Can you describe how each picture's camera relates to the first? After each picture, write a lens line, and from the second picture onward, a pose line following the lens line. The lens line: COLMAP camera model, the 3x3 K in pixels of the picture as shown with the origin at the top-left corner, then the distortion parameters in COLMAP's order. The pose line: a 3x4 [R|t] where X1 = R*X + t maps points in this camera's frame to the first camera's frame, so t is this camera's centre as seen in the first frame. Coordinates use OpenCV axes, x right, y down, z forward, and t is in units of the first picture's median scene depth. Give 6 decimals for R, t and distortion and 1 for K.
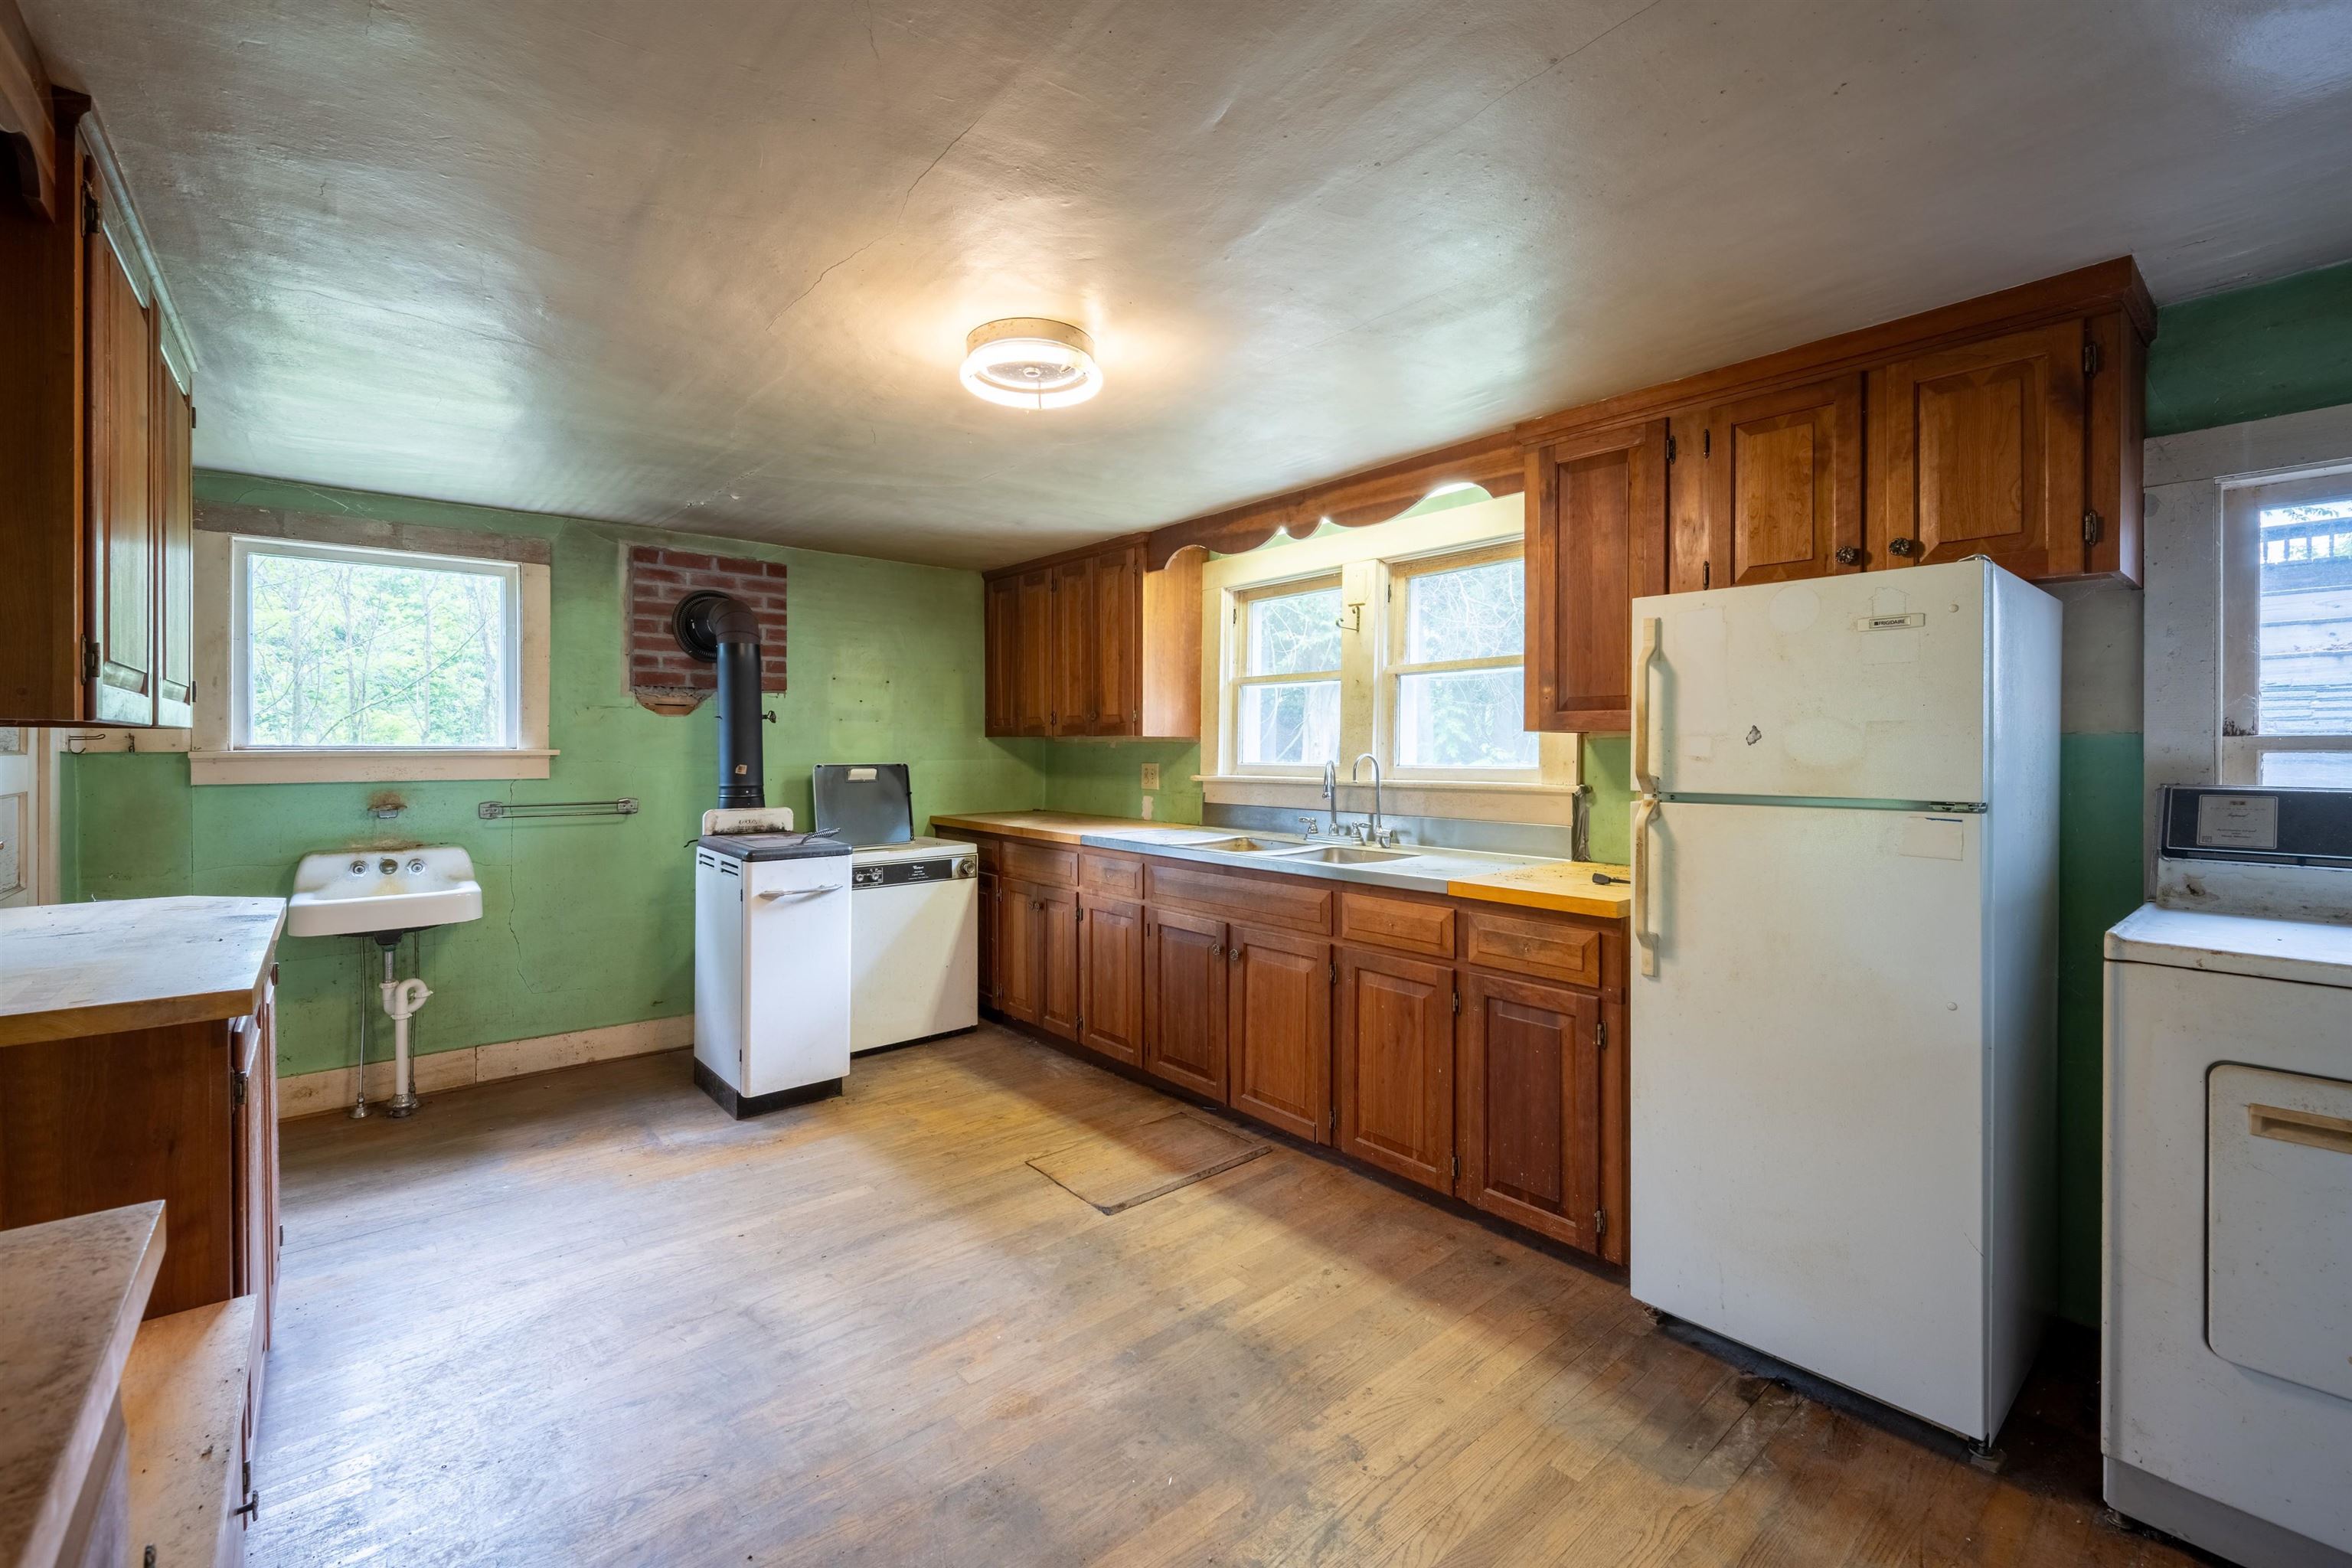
lens RADIAL K [[979.4, 0, 1180.8], [0, 979.4, 743.4], [0, 0, 1]] dist [-0.001438, -0.000231]
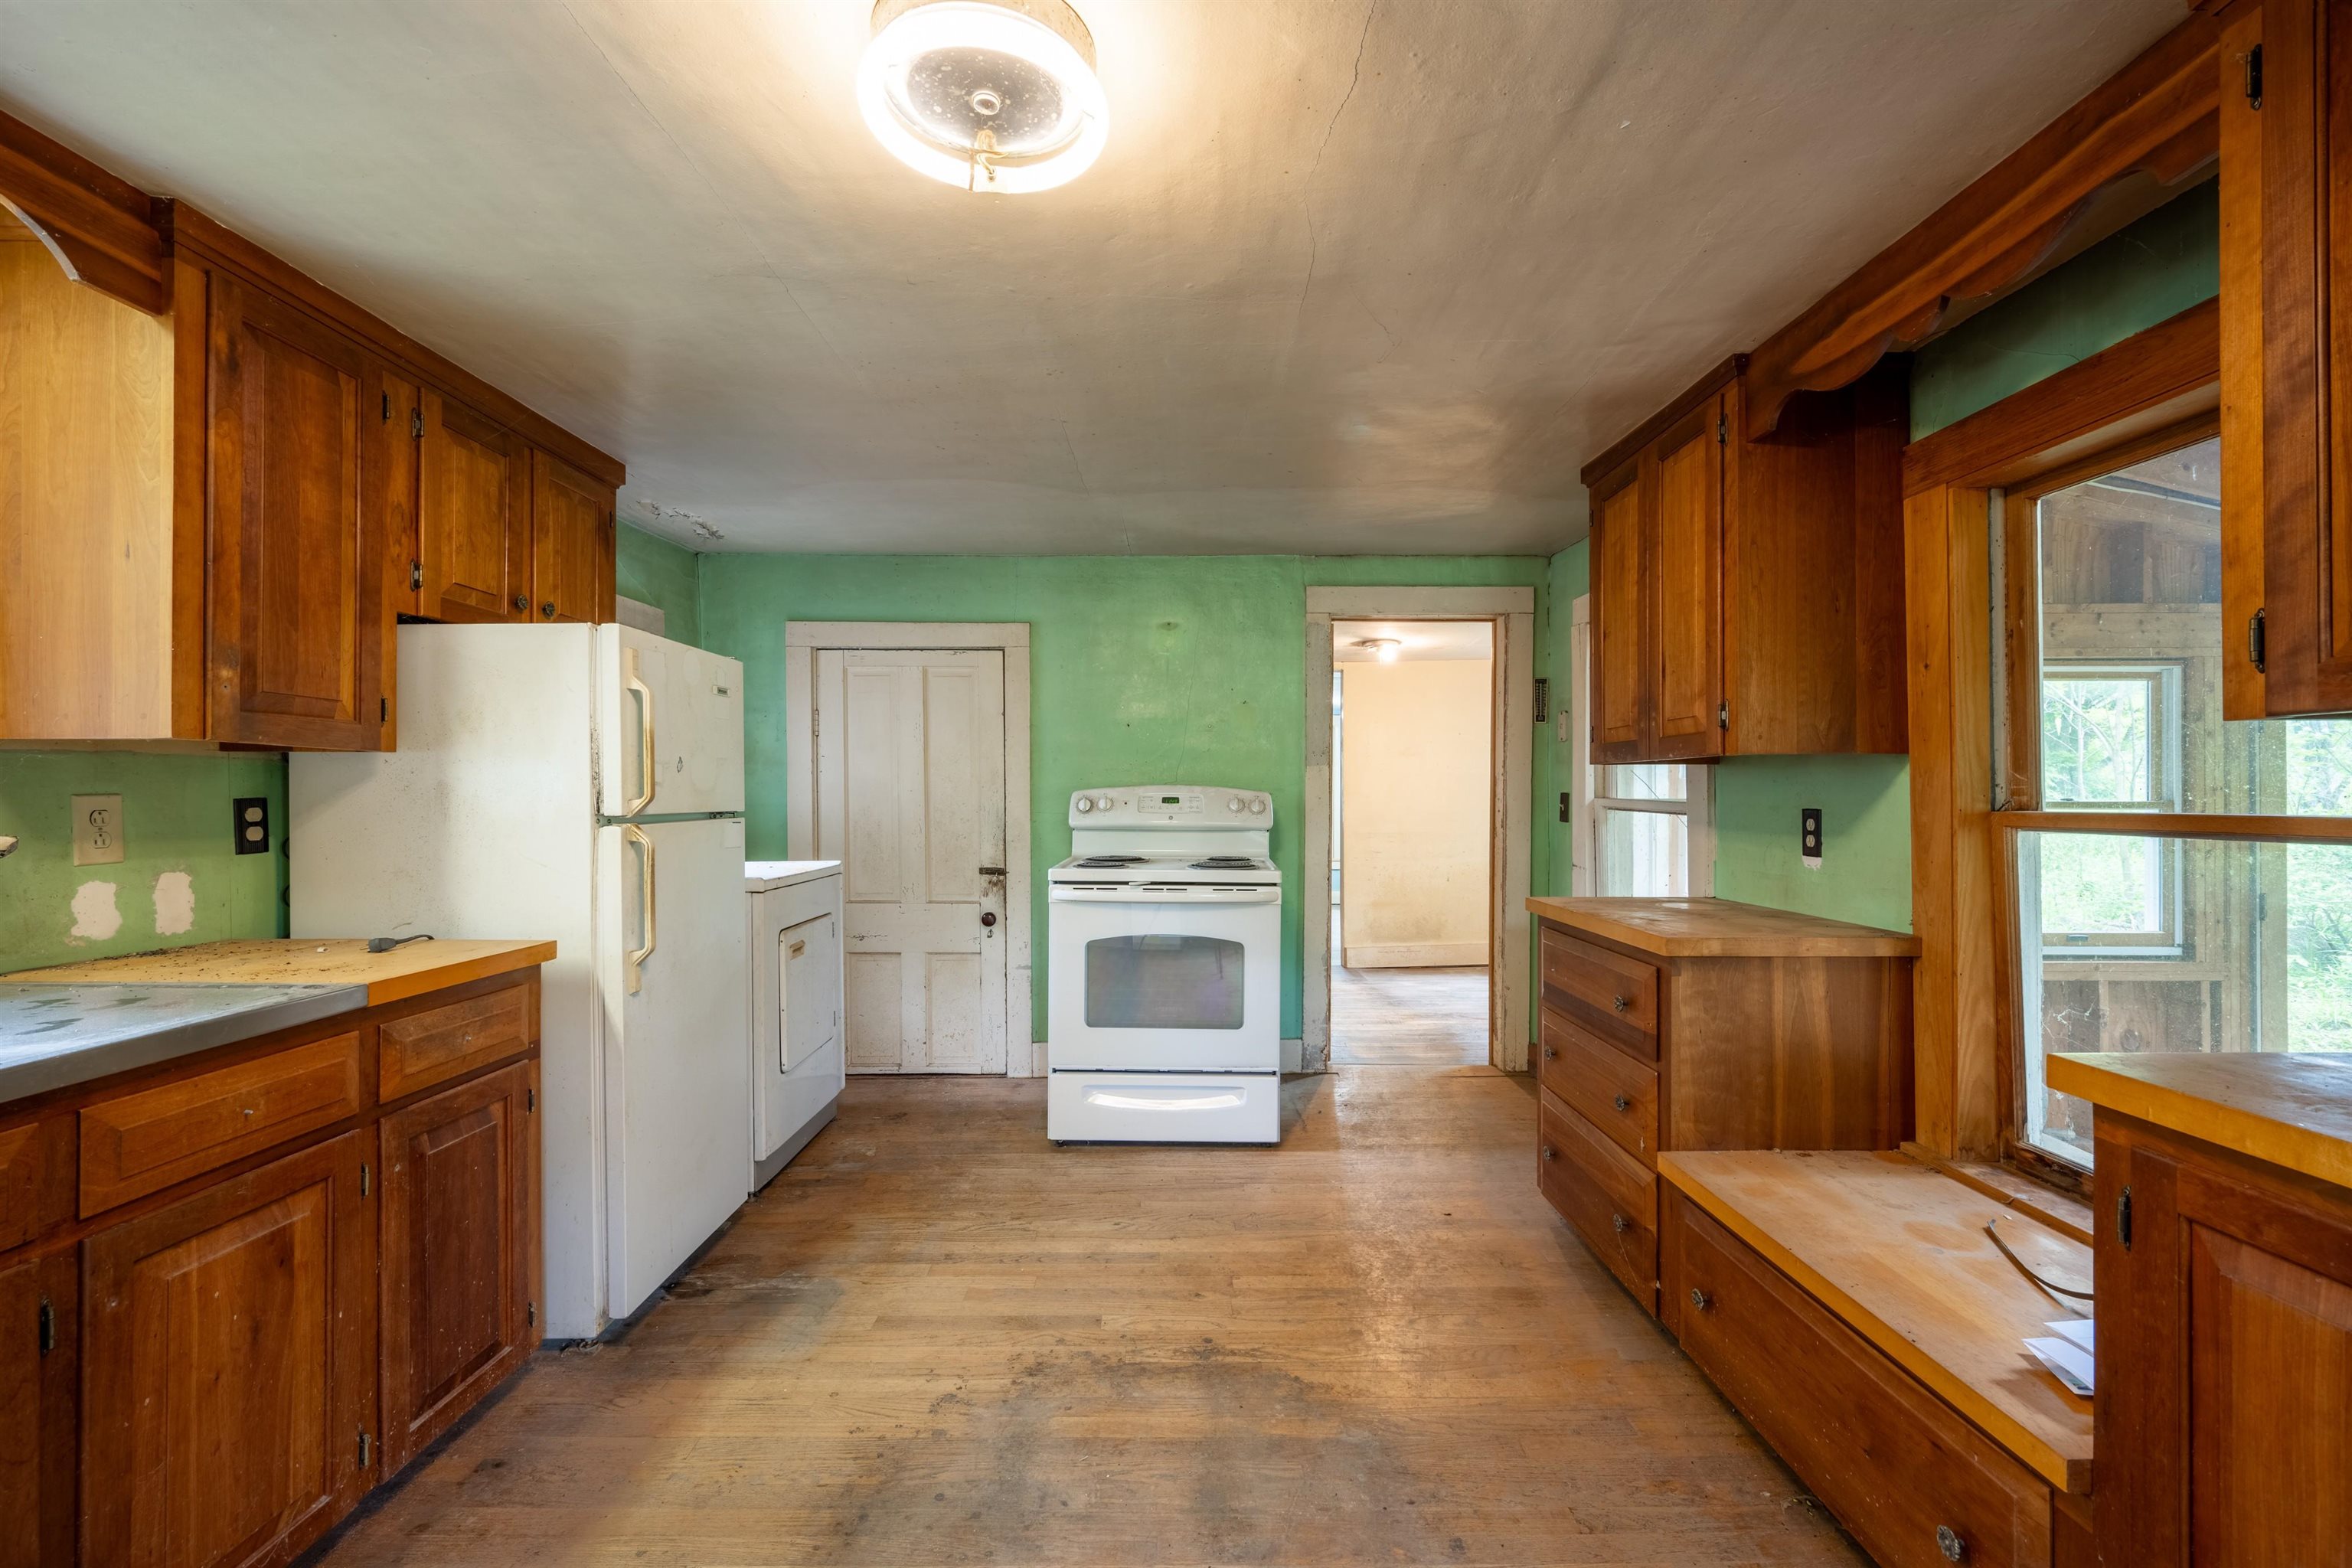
lens RADIAL K [[979.4, 0, 1181.2], [0, 979.4, 790.7], [0, 0, 1]] dist [-0.001438, -0.000231]
pose [[-0.767172, 0.004264, 0.641427, -1.080788], [0.001197, 0.999986, -0.005215, 0.049827], [-0.641440, -0.003233, -0.767166, 2.436818]]
